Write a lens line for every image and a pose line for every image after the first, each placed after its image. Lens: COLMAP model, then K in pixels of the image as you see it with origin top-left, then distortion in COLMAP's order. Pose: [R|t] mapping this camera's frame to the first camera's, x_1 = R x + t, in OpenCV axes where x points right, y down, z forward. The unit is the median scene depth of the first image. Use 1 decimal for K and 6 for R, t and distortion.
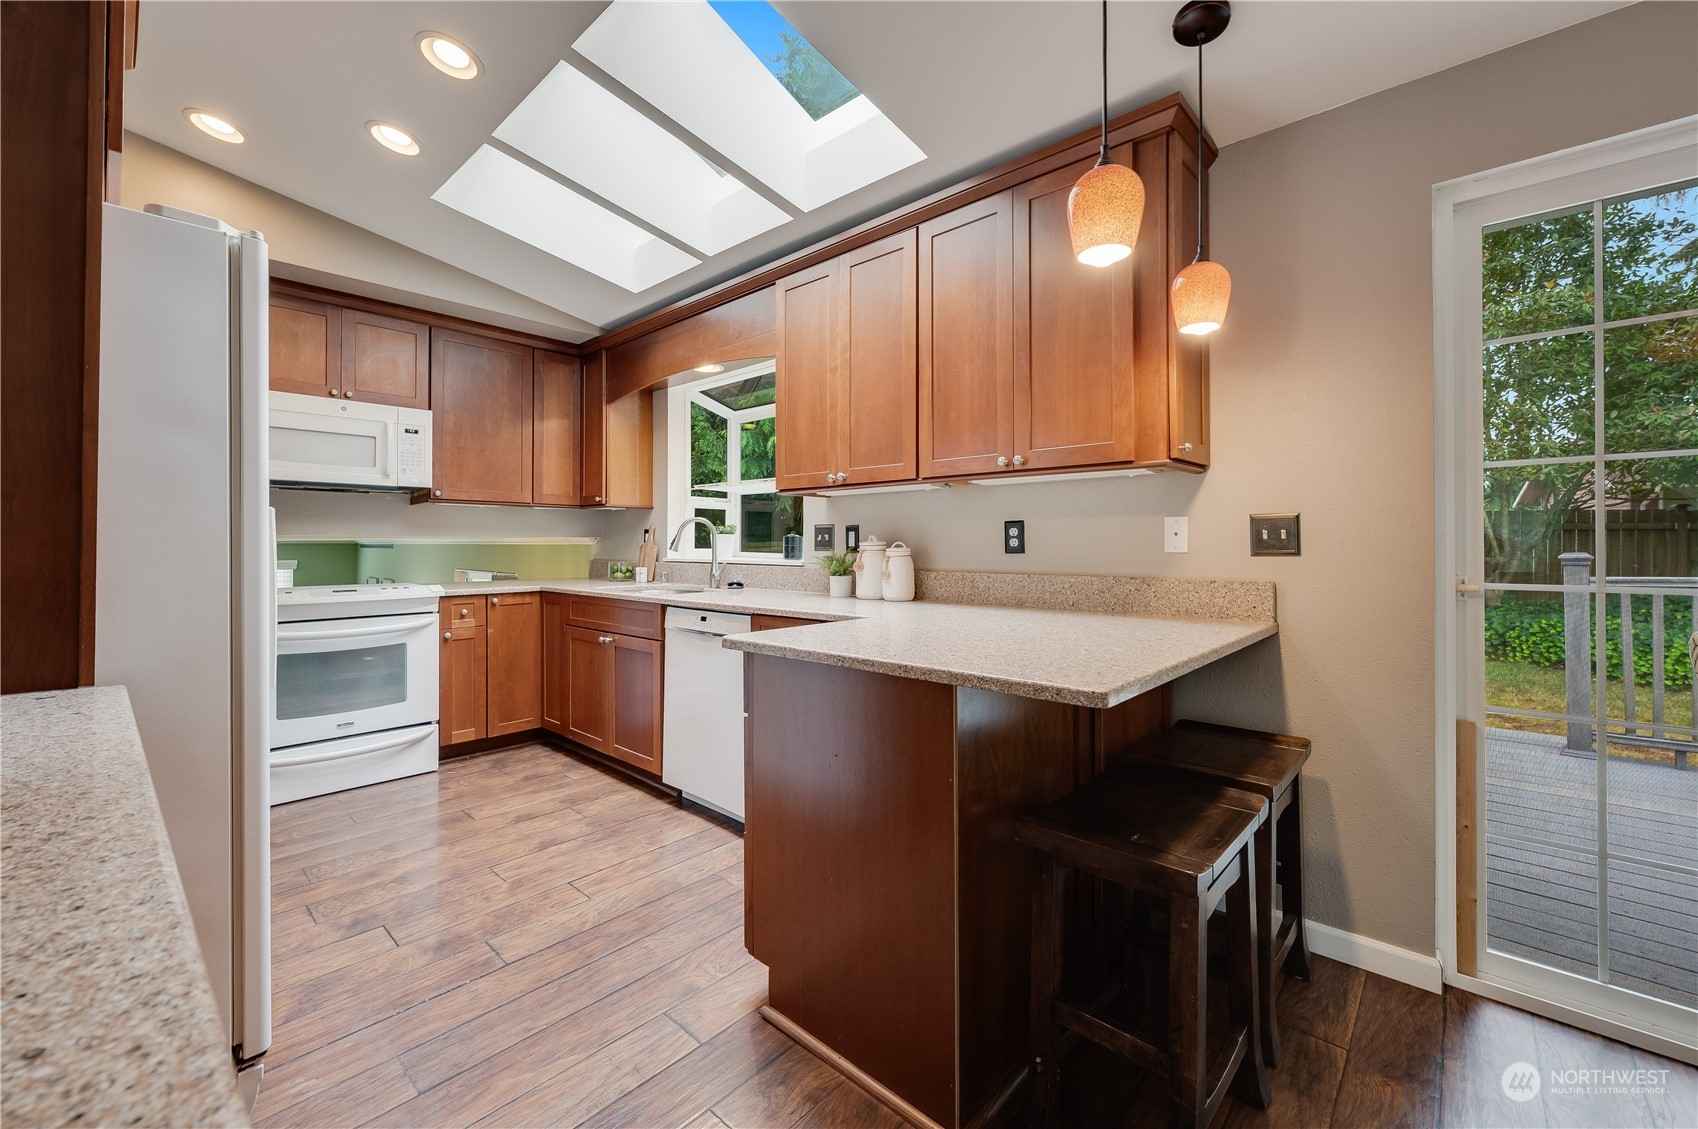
lens RADIAL K [[676.3, 0, 847.9], [0, 676.3, 538.1], [0, 0, 1]] dist [0.002920, -0.000482]
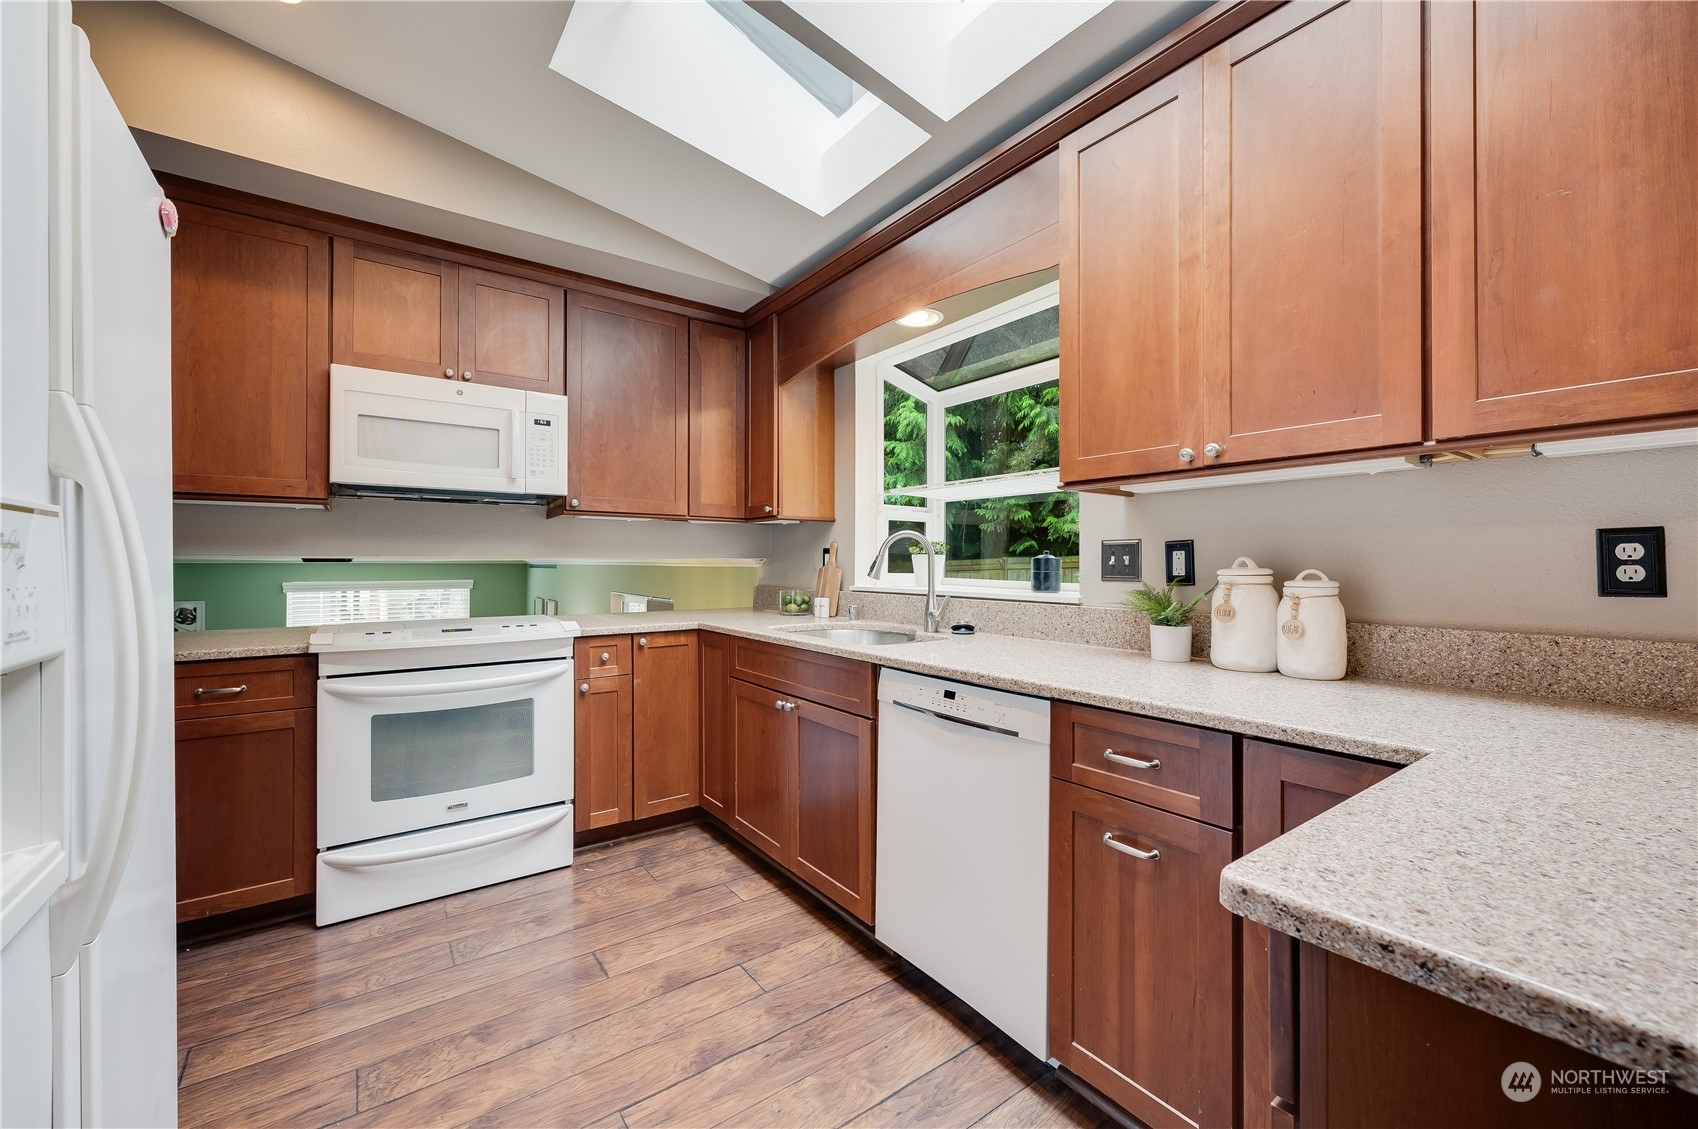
lens RADIAL K [[676.3, 0, 854.0], [0, 676.3, 558.2], [0, 0, 1]] dist [0.002920, -0.000482]
pose [[0.980731, 0.000217, -0.195362, -0.161506], [0.000094, 0.999999, 0.001582, -0.003994], [0.195362, -0.001570, 0.980730, 0.348979]]
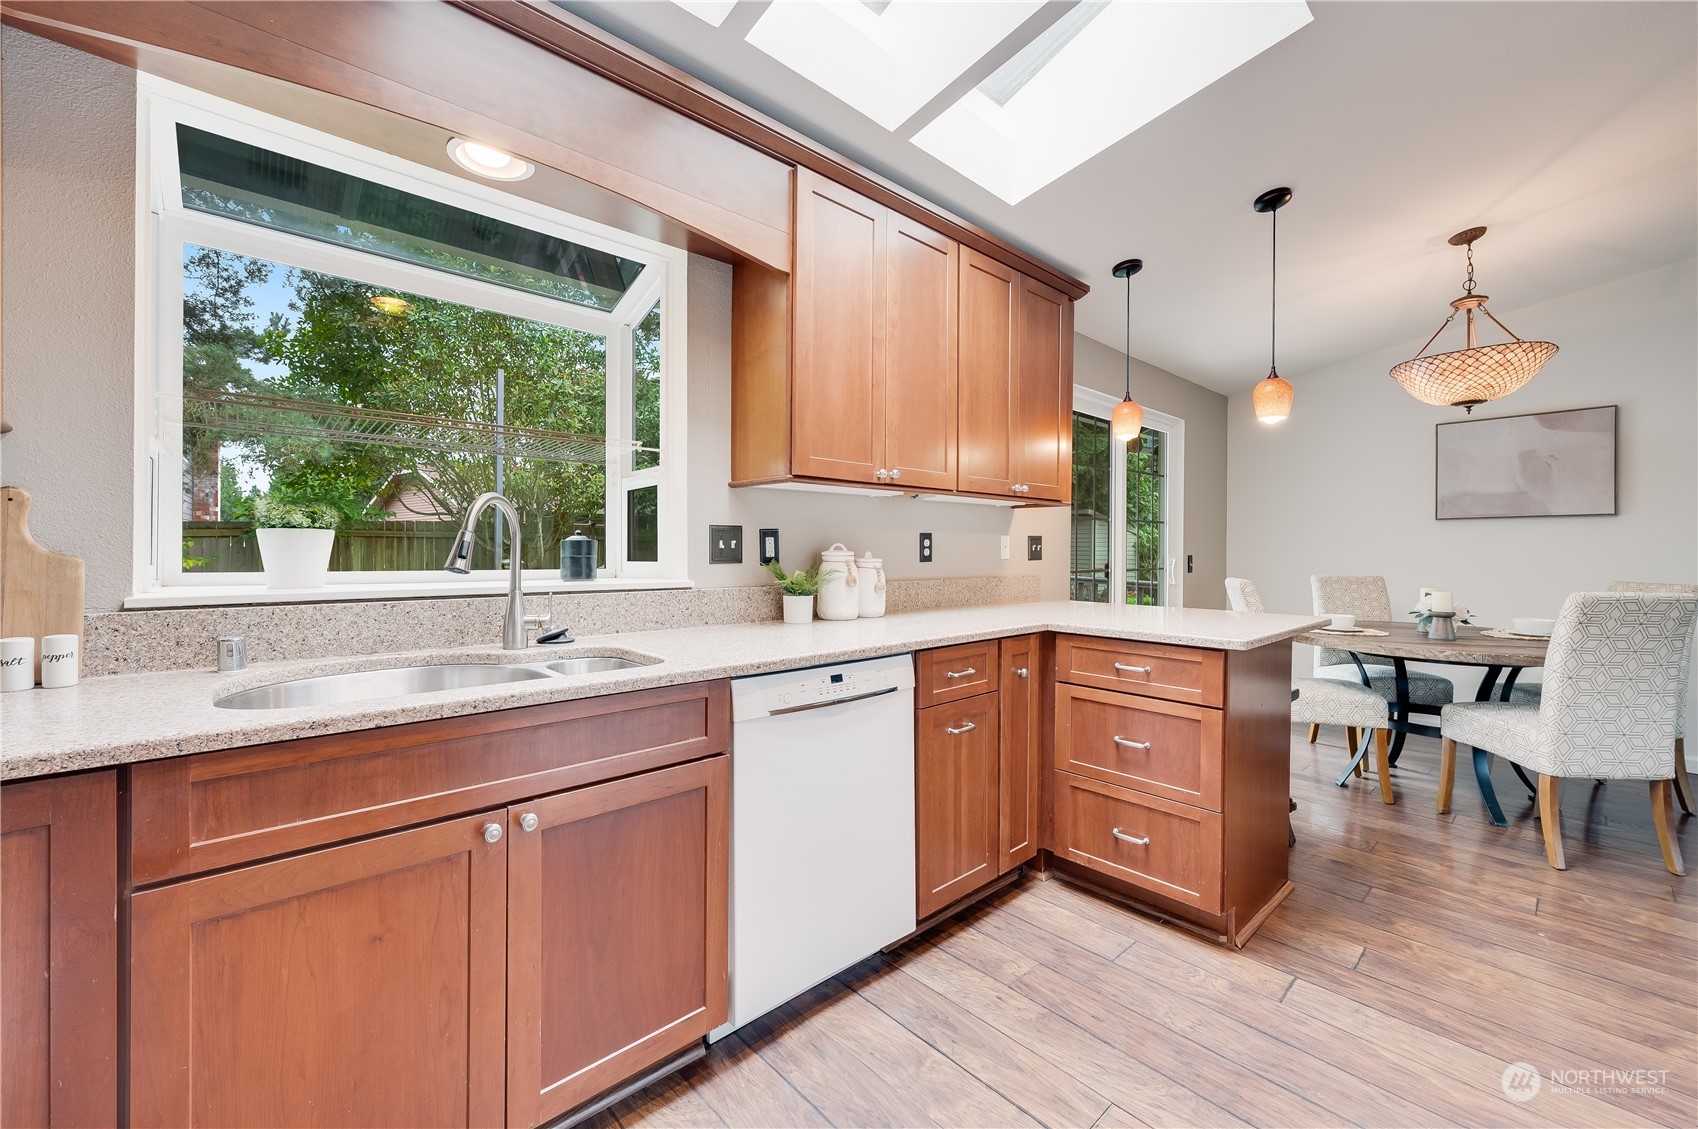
lens RADIAL K [[676.3, 0, 834.5], [0, 676.3, 557.2], [0, 0, 1]] dist [0.002920, -0.000482]
pose [[0.099504, -0.009119, 0.994995, -0.740200], [-0.011344, 0.999883, 0.010298, 0.004001], [-0.994973, -0.012312, 0.099388, 0.853110]]
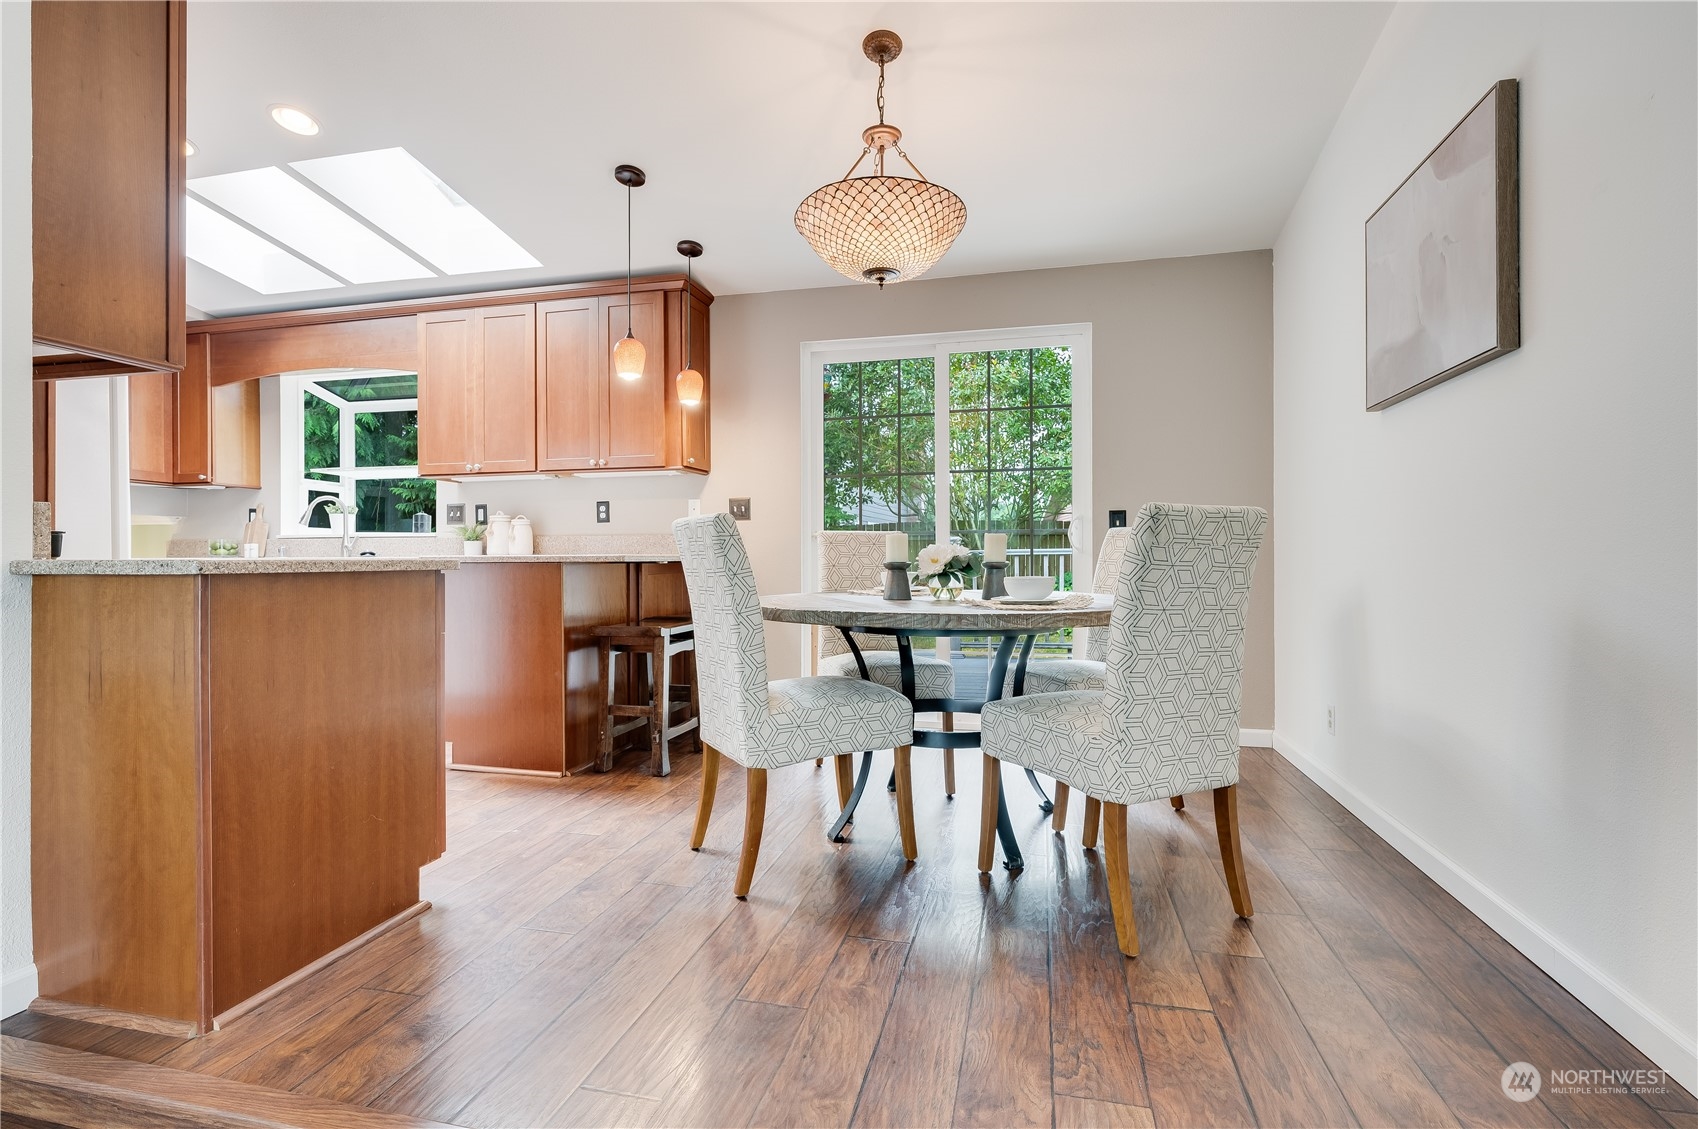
lens RADIAL K [[786.9, 0, 851.7], [0, 786.9, 559.0], [0, 0, 1]] dist [-0.004399, 0.000045]
pose [[0.876357, -0.003605, 0.481649, -0.099182], [-0.000570, 0.999964, 0.008523, 0.074163], [-0.481662, -0.007744, 0.876323, -0.692821]]
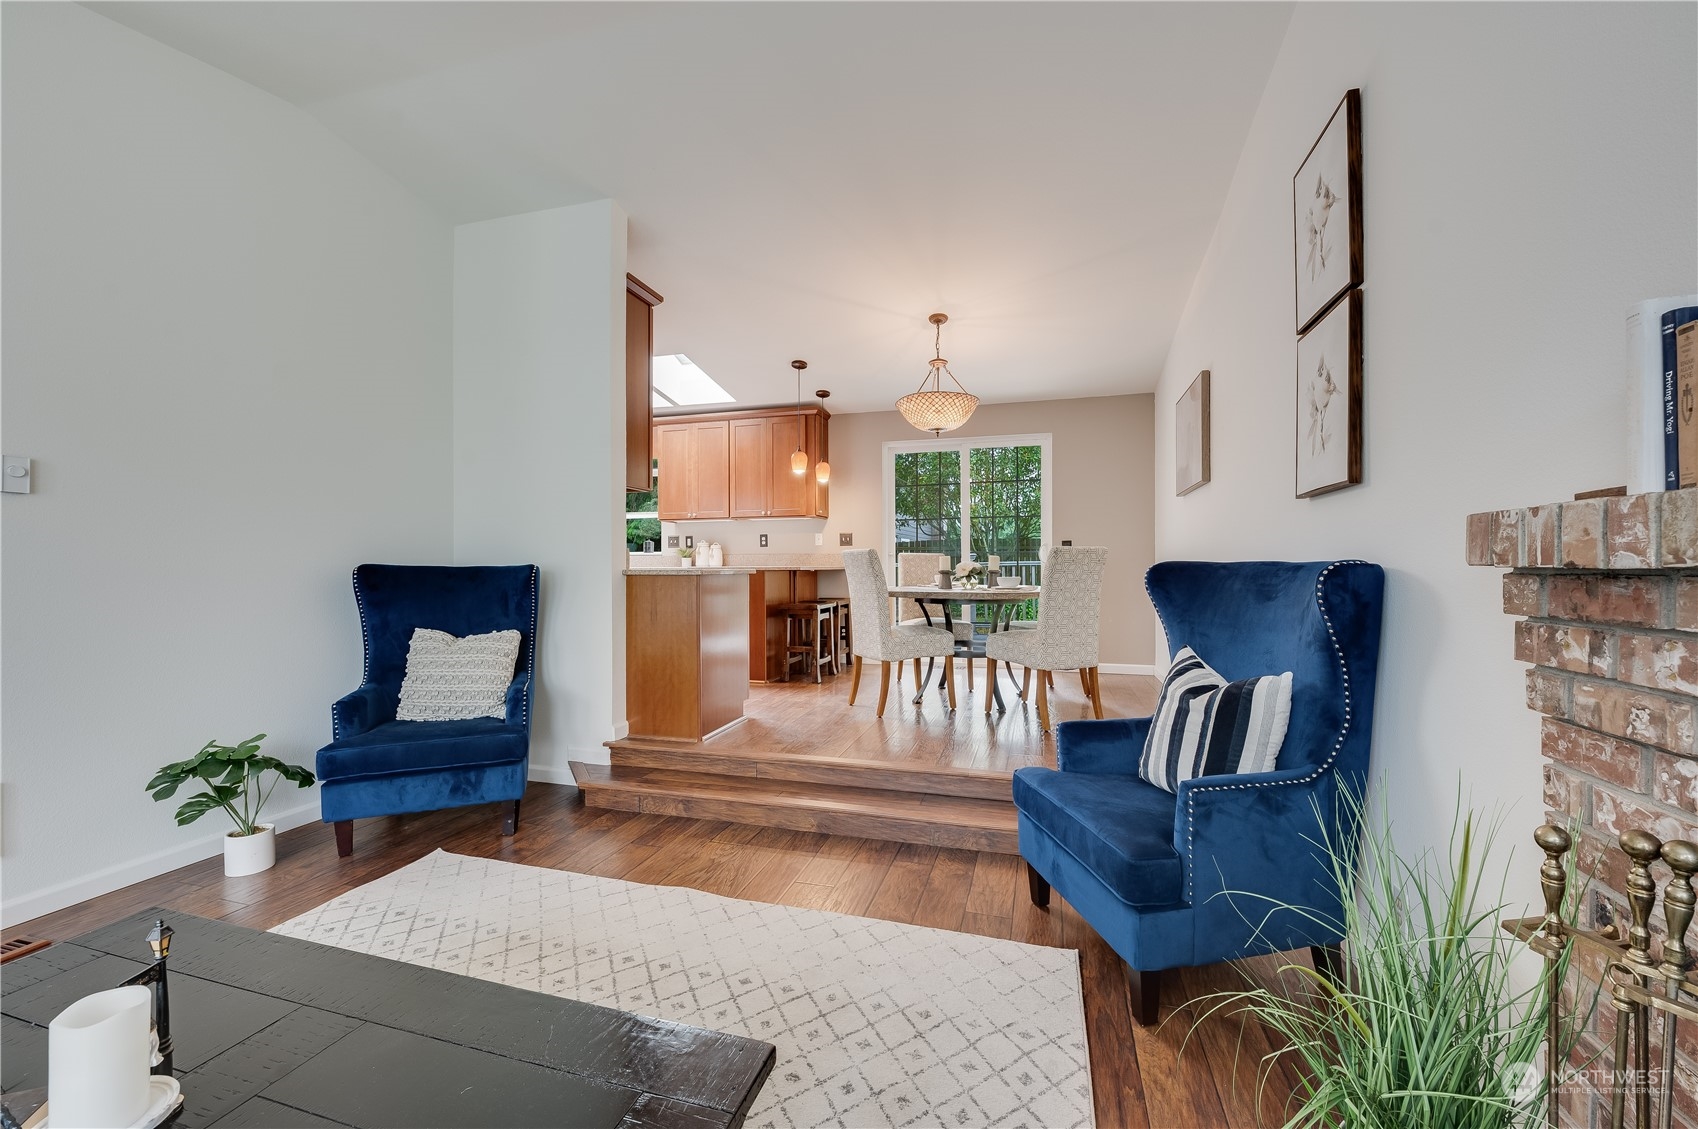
lens RADIAL K [[676.3, 0, 853.7], [0, 676.3, 571.2], [0, 0, 1]] dist [0.002920, -0.000482]
pose [[0.894871, -0.006015, 0.446285, -0.502046], [0.000019, 0.999910, 0.013438, 0.066629], [-0.446326, -0.012017, 0.894790, -1.228433]]
